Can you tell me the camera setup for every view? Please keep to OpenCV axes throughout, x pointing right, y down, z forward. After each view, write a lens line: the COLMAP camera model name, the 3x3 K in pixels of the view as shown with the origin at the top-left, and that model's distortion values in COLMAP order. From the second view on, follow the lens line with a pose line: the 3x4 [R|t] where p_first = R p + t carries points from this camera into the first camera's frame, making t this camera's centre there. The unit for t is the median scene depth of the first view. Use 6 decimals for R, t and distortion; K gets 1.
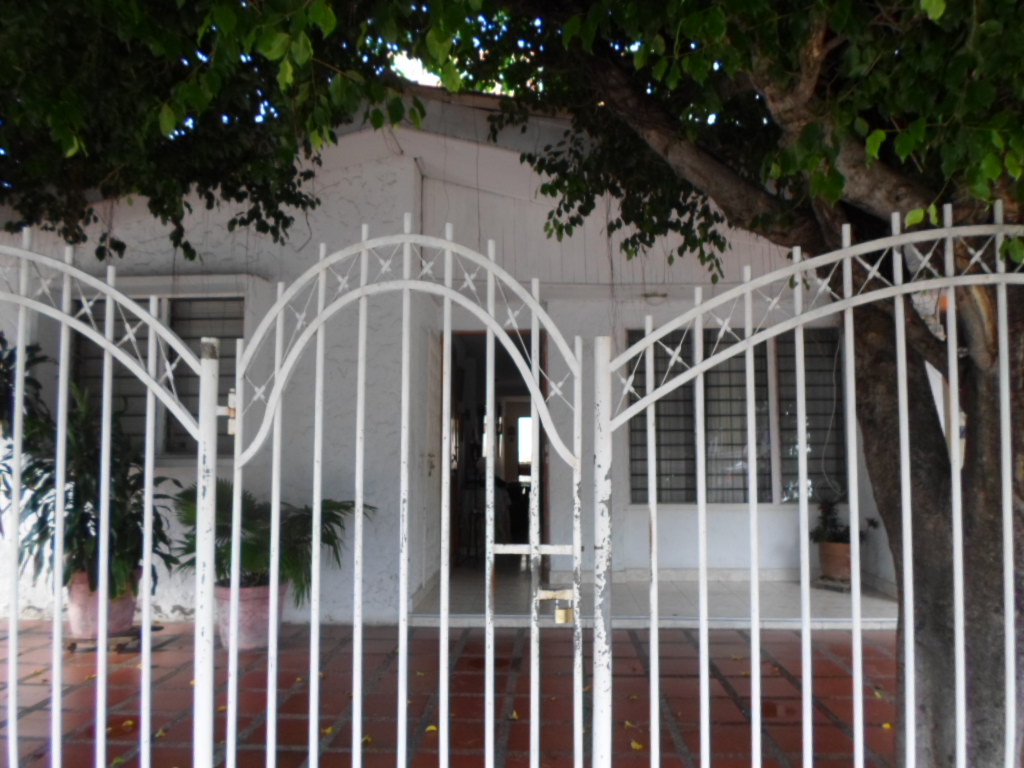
lens RADIAL K [[778.0, 0, 510.2], [0, 778.0, 383.3], [0, 0, 1]] dist [-0.027985, -0.011689]
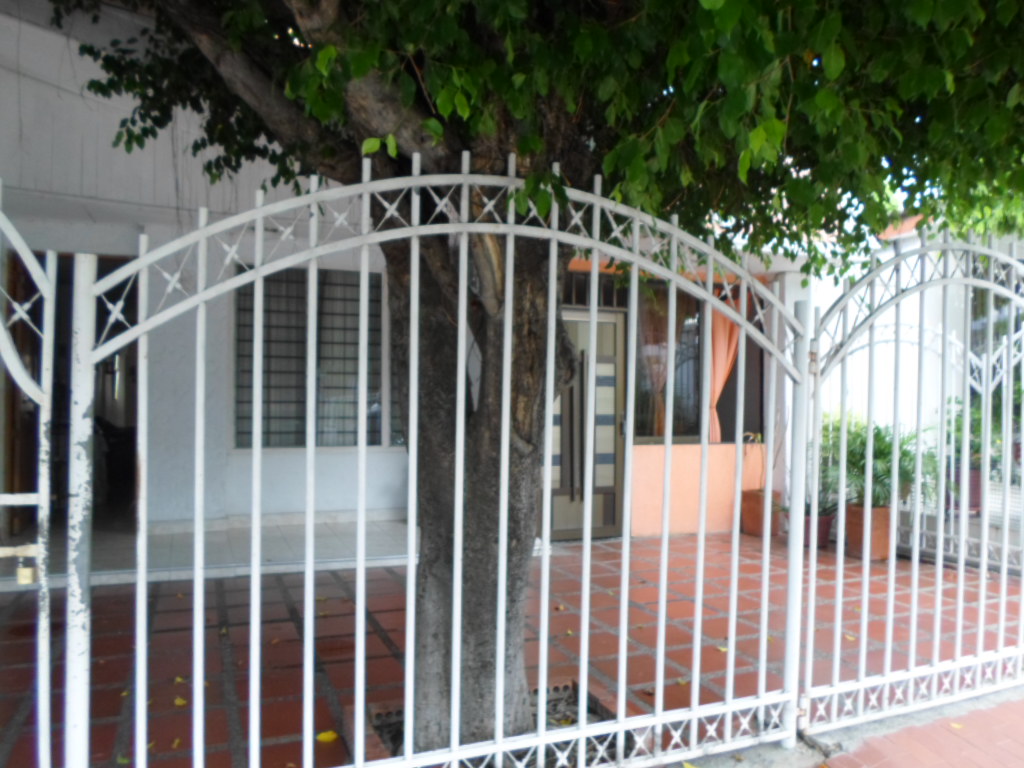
lens RADIAL K [[778.0, 0, 506.9], [0, 778.0, 382.3], [0, 0, 1]] dist [-0.027985, -0.011689]
pose [[0.908963, 0.018886, 0.416448, 0.139465], [-0.047567, 0.997147, 0.058602, 0.007275], [-0.414154, -0.073077, 0.907269, 0.013536]]
